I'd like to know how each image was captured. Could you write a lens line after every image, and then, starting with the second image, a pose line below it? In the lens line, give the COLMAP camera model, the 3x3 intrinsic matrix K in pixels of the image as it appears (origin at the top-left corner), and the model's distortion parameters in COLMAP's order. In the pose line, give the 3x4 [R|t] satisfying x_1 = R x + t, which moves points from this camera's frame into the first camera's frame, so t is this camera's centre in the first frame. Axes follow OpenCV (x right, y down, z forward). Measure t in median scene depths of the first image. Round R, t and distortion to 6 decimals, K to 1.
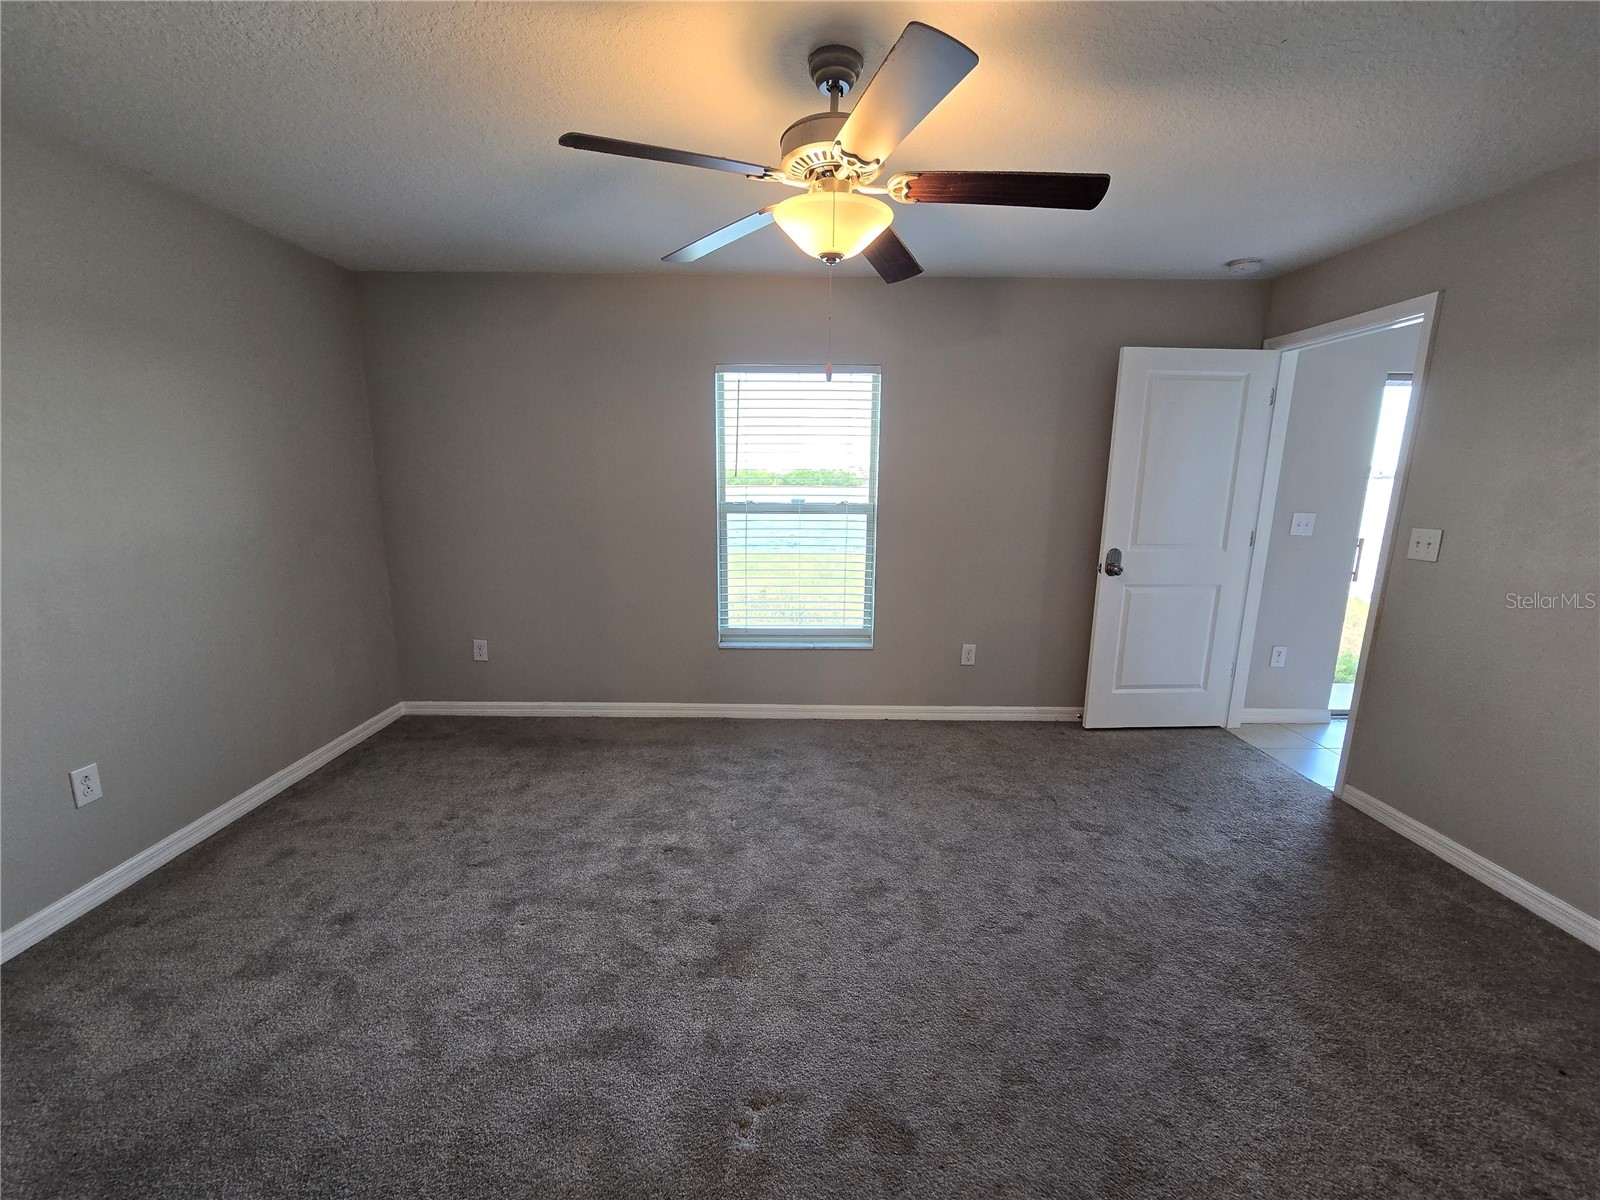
lens RADIAL K [[655.8, 0, 793.8], [0, 655.8, 609.3], [0, 0, 1]] dist [-0.003061, -0.000367]
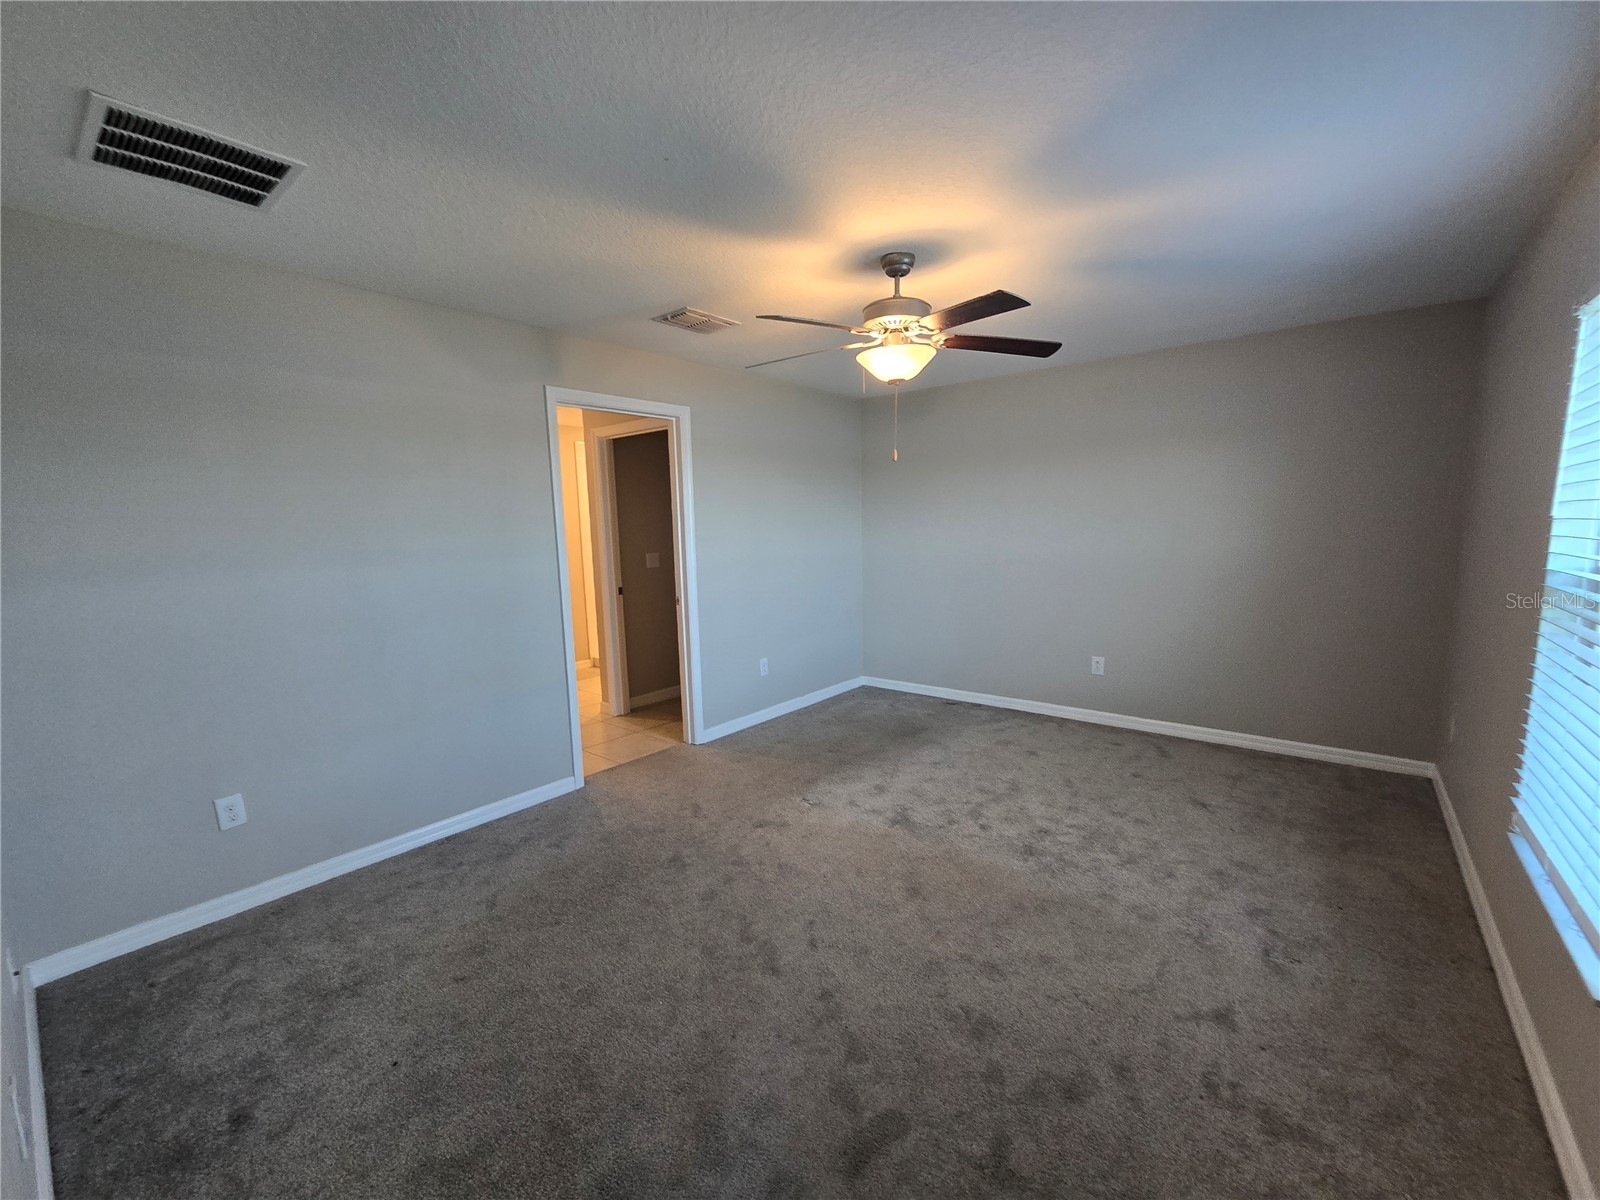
lens RADIAL K [[655.8, 0, 793.8], [0, 655.8, 609.3], [0, 0, 1]] dist [-0.003061, -0.000367]
pose [[-0.647753, 0.106430, -0.754380, 0.901918], [-0.133894, 0.958878, 0.250251, -0.242783], [0.749992, 0.263108, -0.606865, 1.200578]]
